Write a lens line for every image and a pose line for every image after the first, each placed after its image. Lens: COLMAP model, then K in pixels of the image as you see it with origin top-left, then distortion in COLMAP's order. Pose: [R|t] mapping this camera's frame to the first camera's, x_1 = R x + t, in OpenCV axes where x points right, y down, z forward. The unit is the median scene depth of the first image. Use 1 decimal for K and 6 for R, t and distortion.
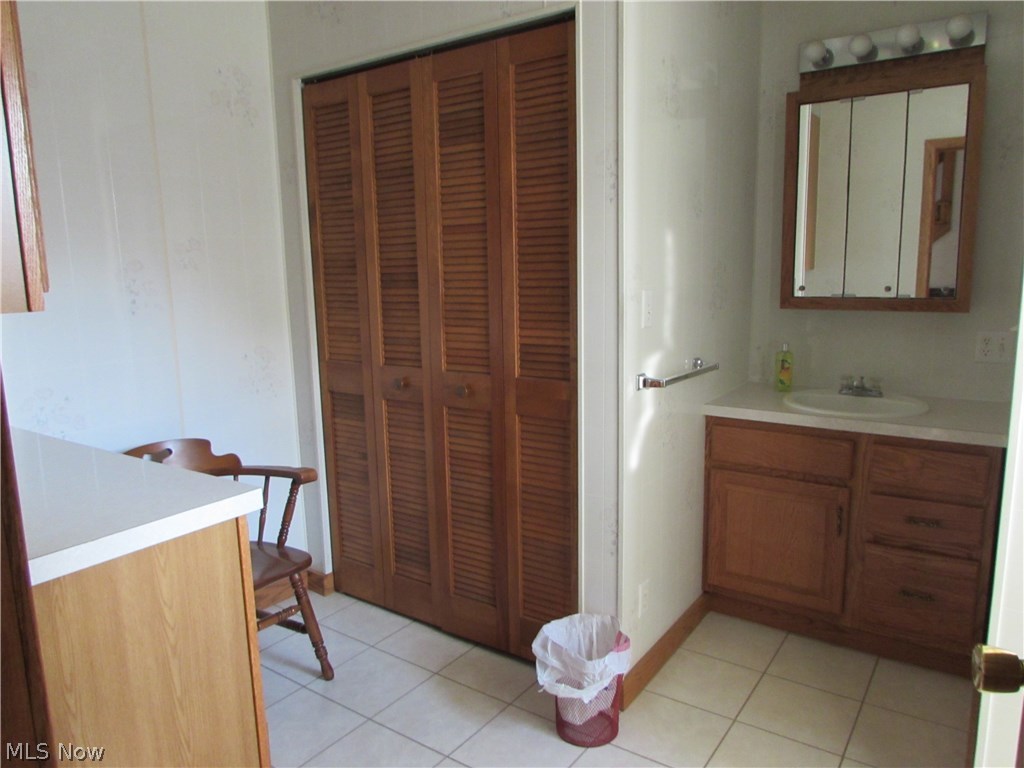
lens RADIAL K [[719.6, 0, 512.0], [0, 719.6, 384.0], [0, 0, 1]] dist [-0.066087, 0.054344]
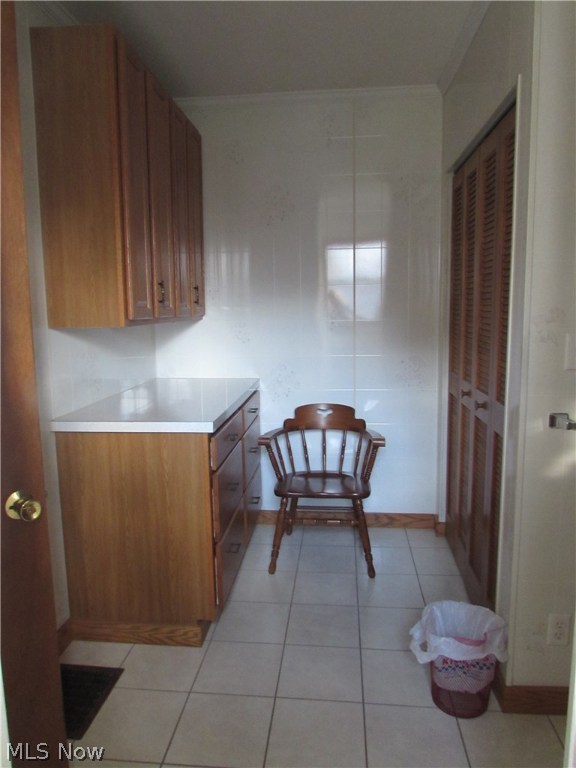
lens RADIAL K [[539.7, 0, 288.0], [0, 539.7, 384.0], [0, 0, 1]] dist [-0.066087, 0.054344]
pose [[0.489465, 0.134854, -0.861533, 0.673354], [-0.129053, 0.988293, 0.081376, -0.070851], [0.862421, 0.071353, 0.501138, 0.283374]]
